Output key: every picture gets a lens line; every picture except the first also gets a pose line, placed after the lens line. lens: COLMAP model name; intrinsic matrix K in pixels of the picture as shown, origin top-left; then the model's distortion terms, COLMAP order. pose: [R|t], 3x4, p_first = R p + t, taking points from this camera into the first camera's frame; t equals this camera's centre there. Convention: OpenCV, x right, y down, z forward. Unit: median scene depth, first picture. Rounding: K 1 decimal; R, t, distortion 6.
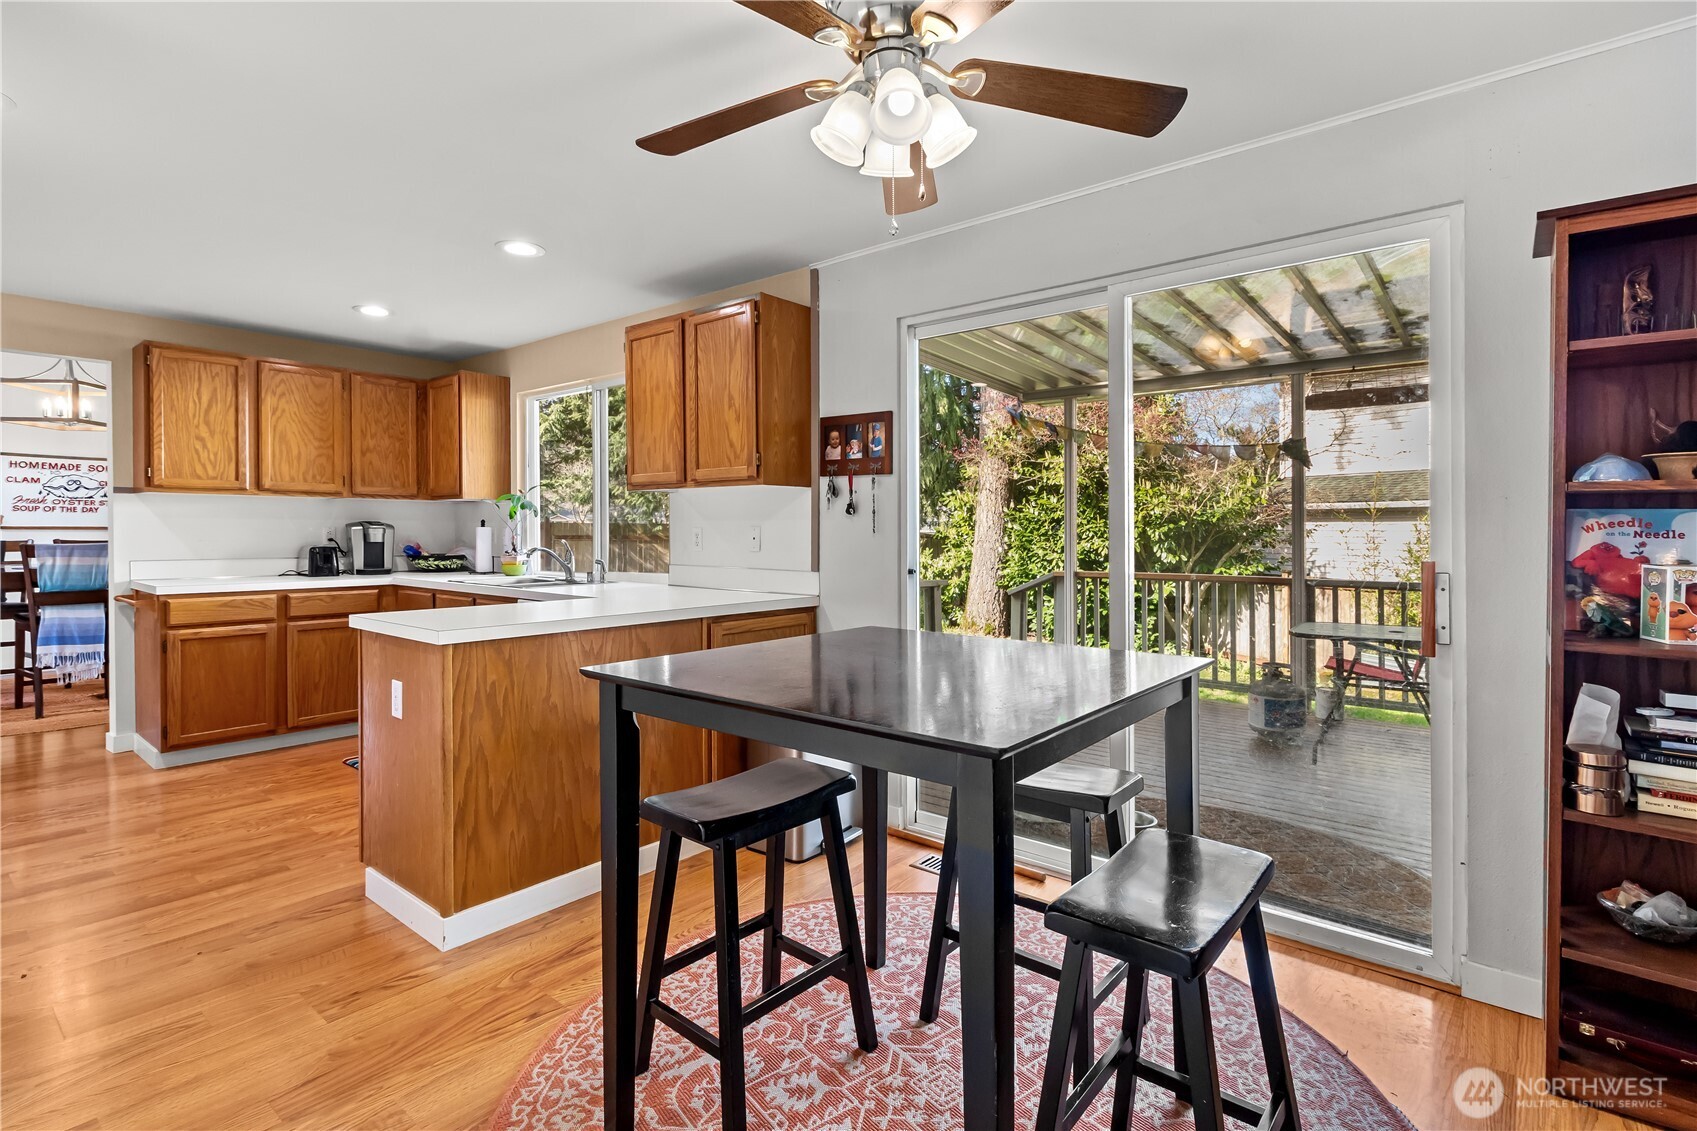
lens RADIAL K [[784.0, 0, 851.9], [0, 784.0, 521.5], [0, 0, 1]] dist [0.000741, -0.000511]
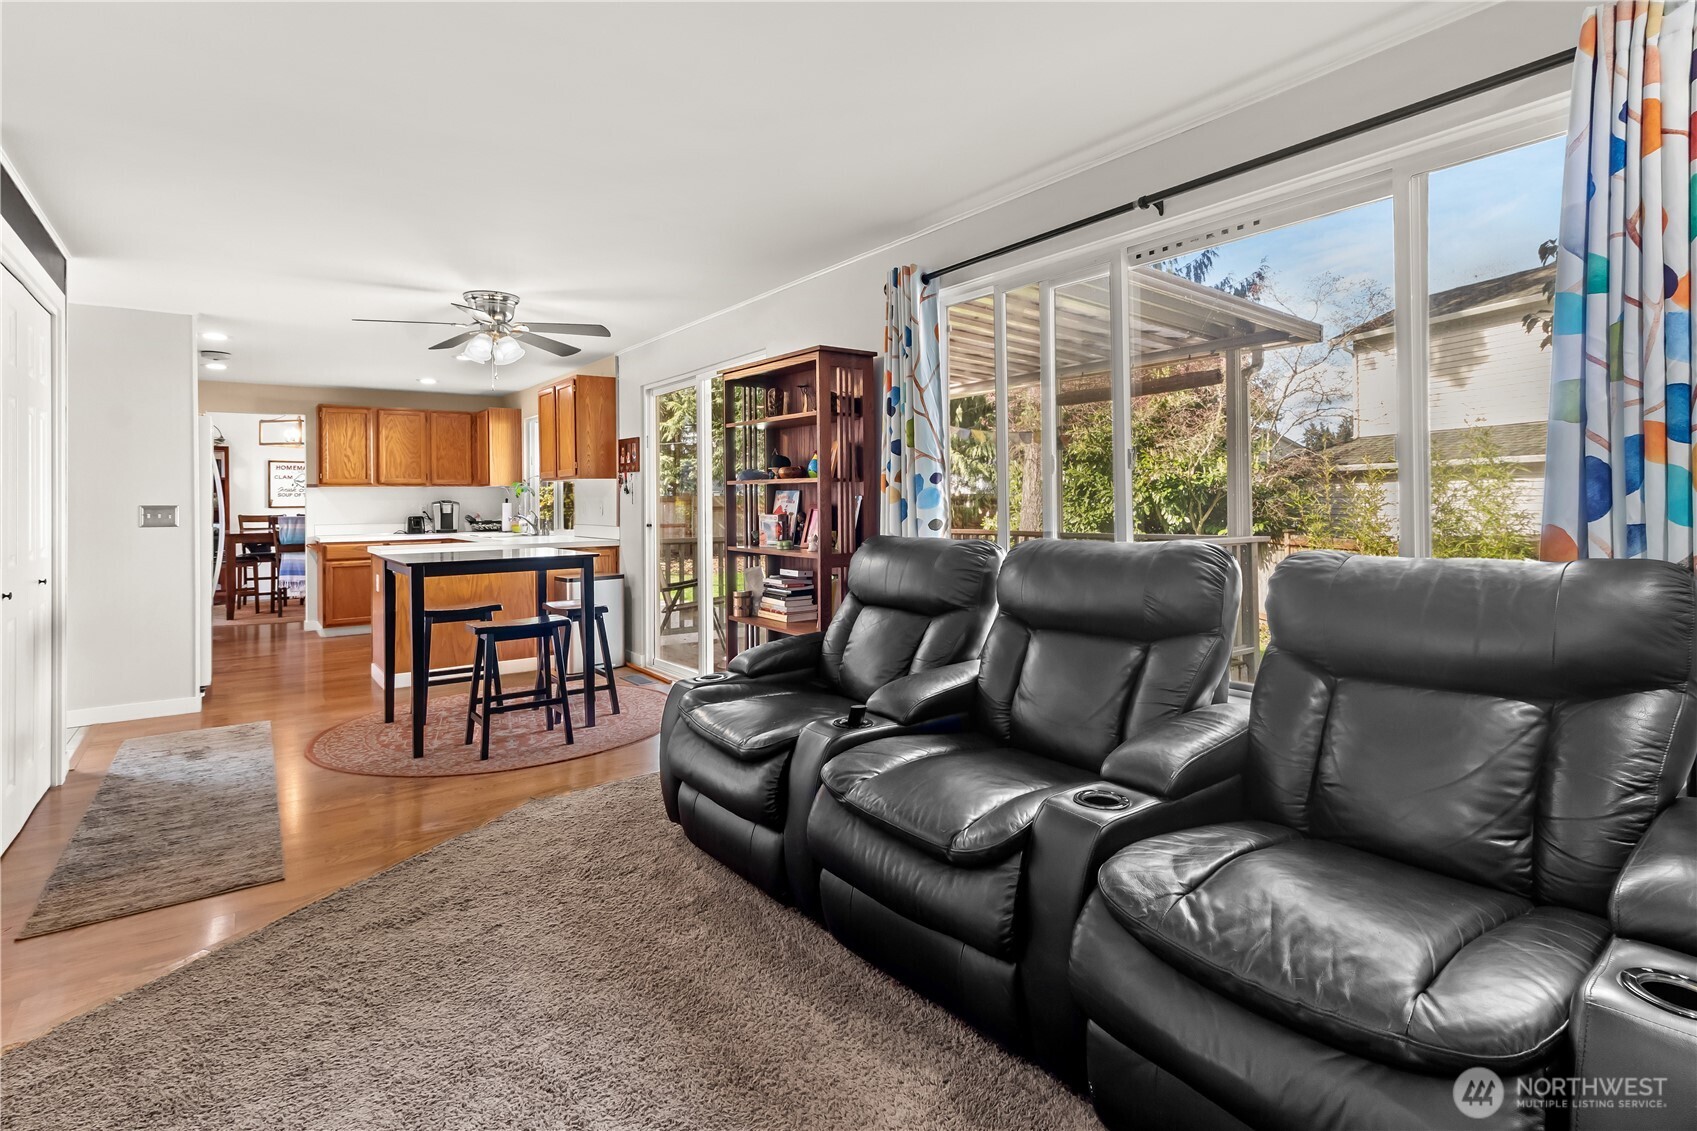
lens RADIAL K [[805.3, 0, 869.8], [0, 805.3, 465.2], [0, 0, 1]] dist [-0.000716, -0.000043]
pose [[0.974805, -0.025165, -0.221634, 0.709244], [0.018598, 0.999325, -0.031667, -0.004572], [0.222282, 0.026748, 0.974616, -0.502853]]
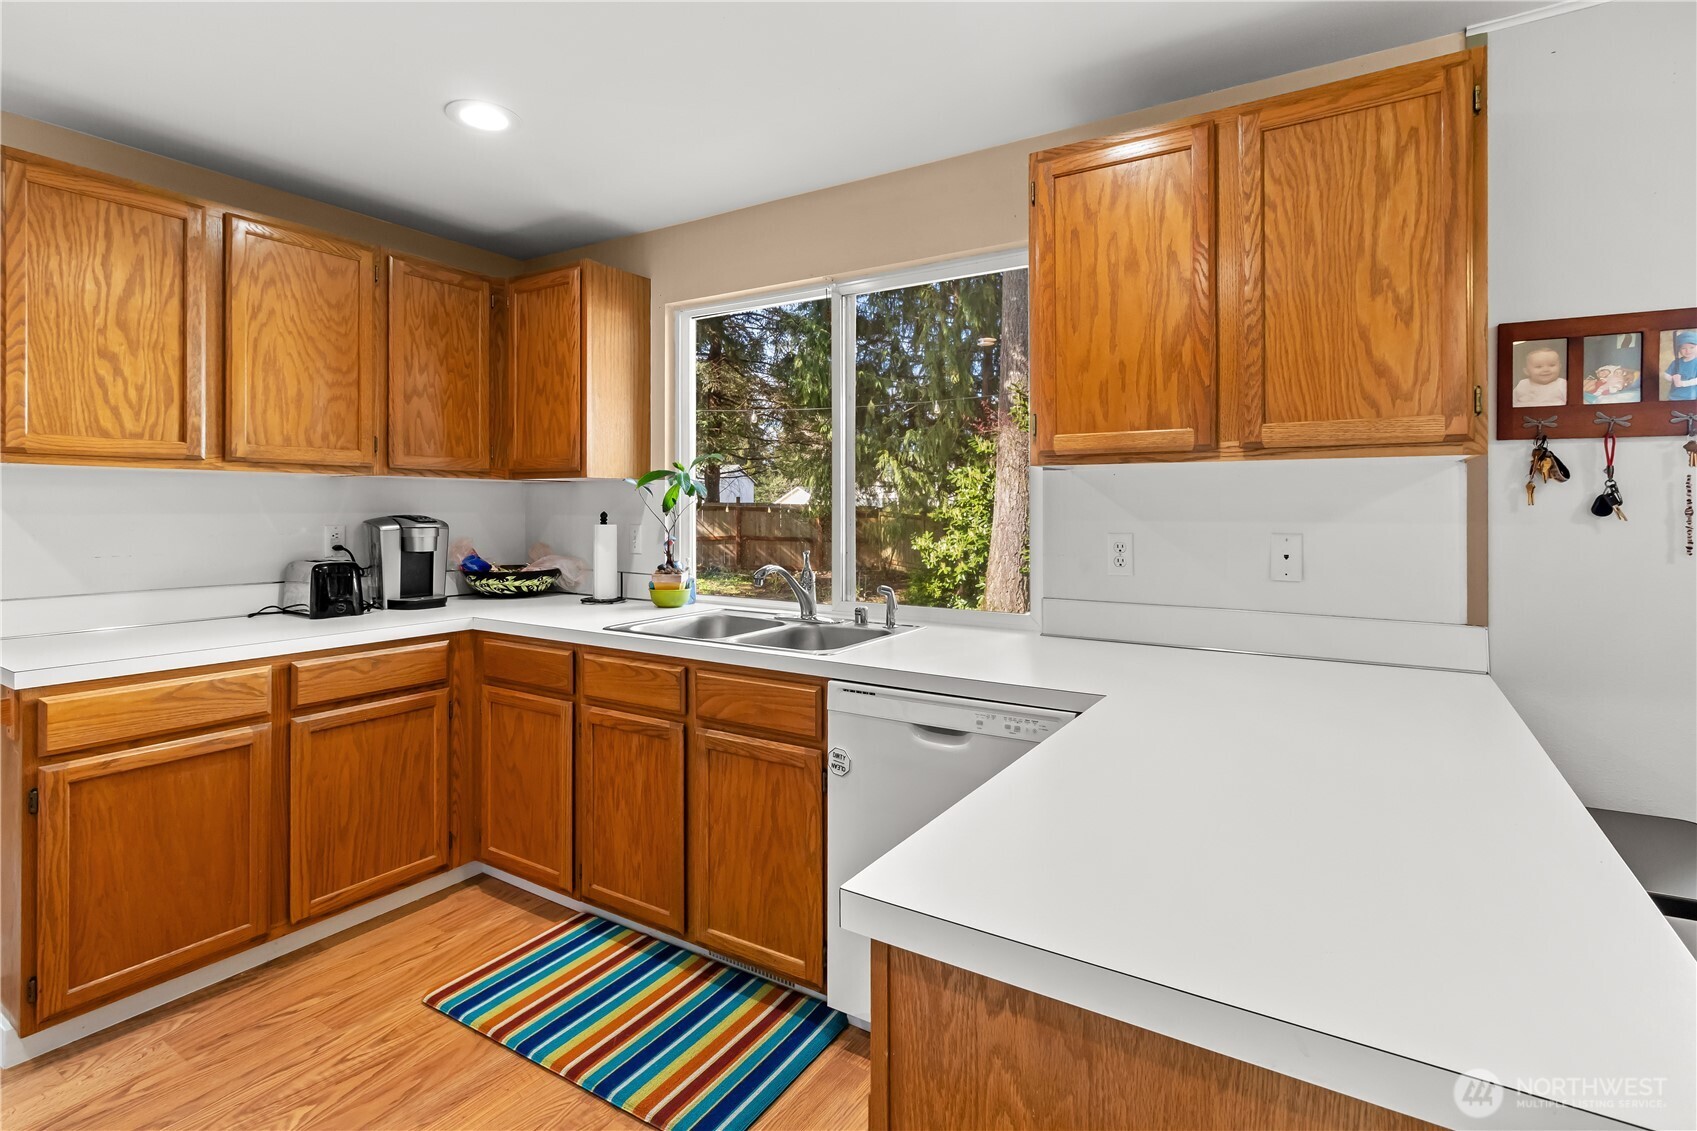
lens RADIAL K [[787.6, 0, 856.1], [0, 787.6, 490.7], [0, 0, 1]] dist [-0.000141, 0.000395]
pose [[0.992093, 0.001478, 0.125497, -0.407769], [-0.000393, 0.999962, -0.008666, -0.015572], [-0.125505, 0.008549, 0.992056, 0.429762]]
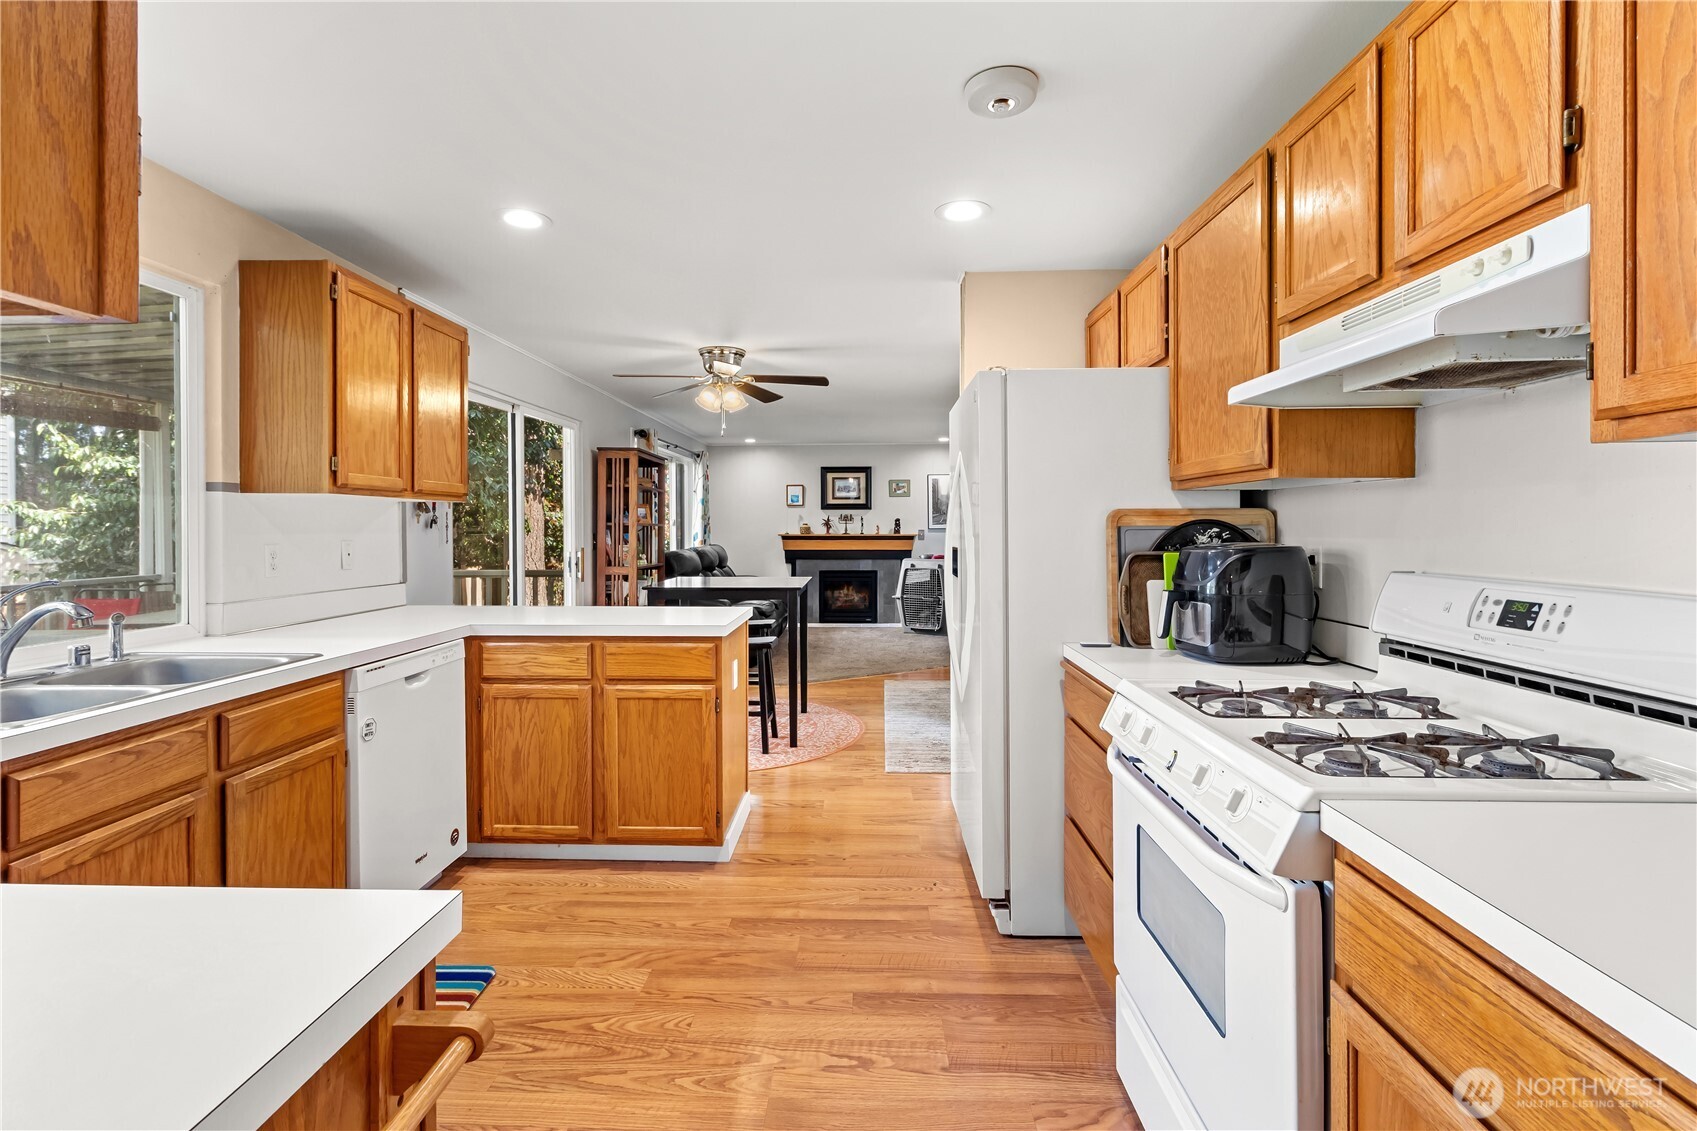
lens RADIAL K [[777.2, 0, 844.8], [0, 777.2, 534.1], [0, 0, 1]] dist [0.001344, 0.000140]
pose [[-0.596904, -0.004615, 0.802299, -0.972924], [-0.005947, 0.999981, 0.001328, -0.003521], [-0.802291, -0.003979, -0.596920, 0.921014]]
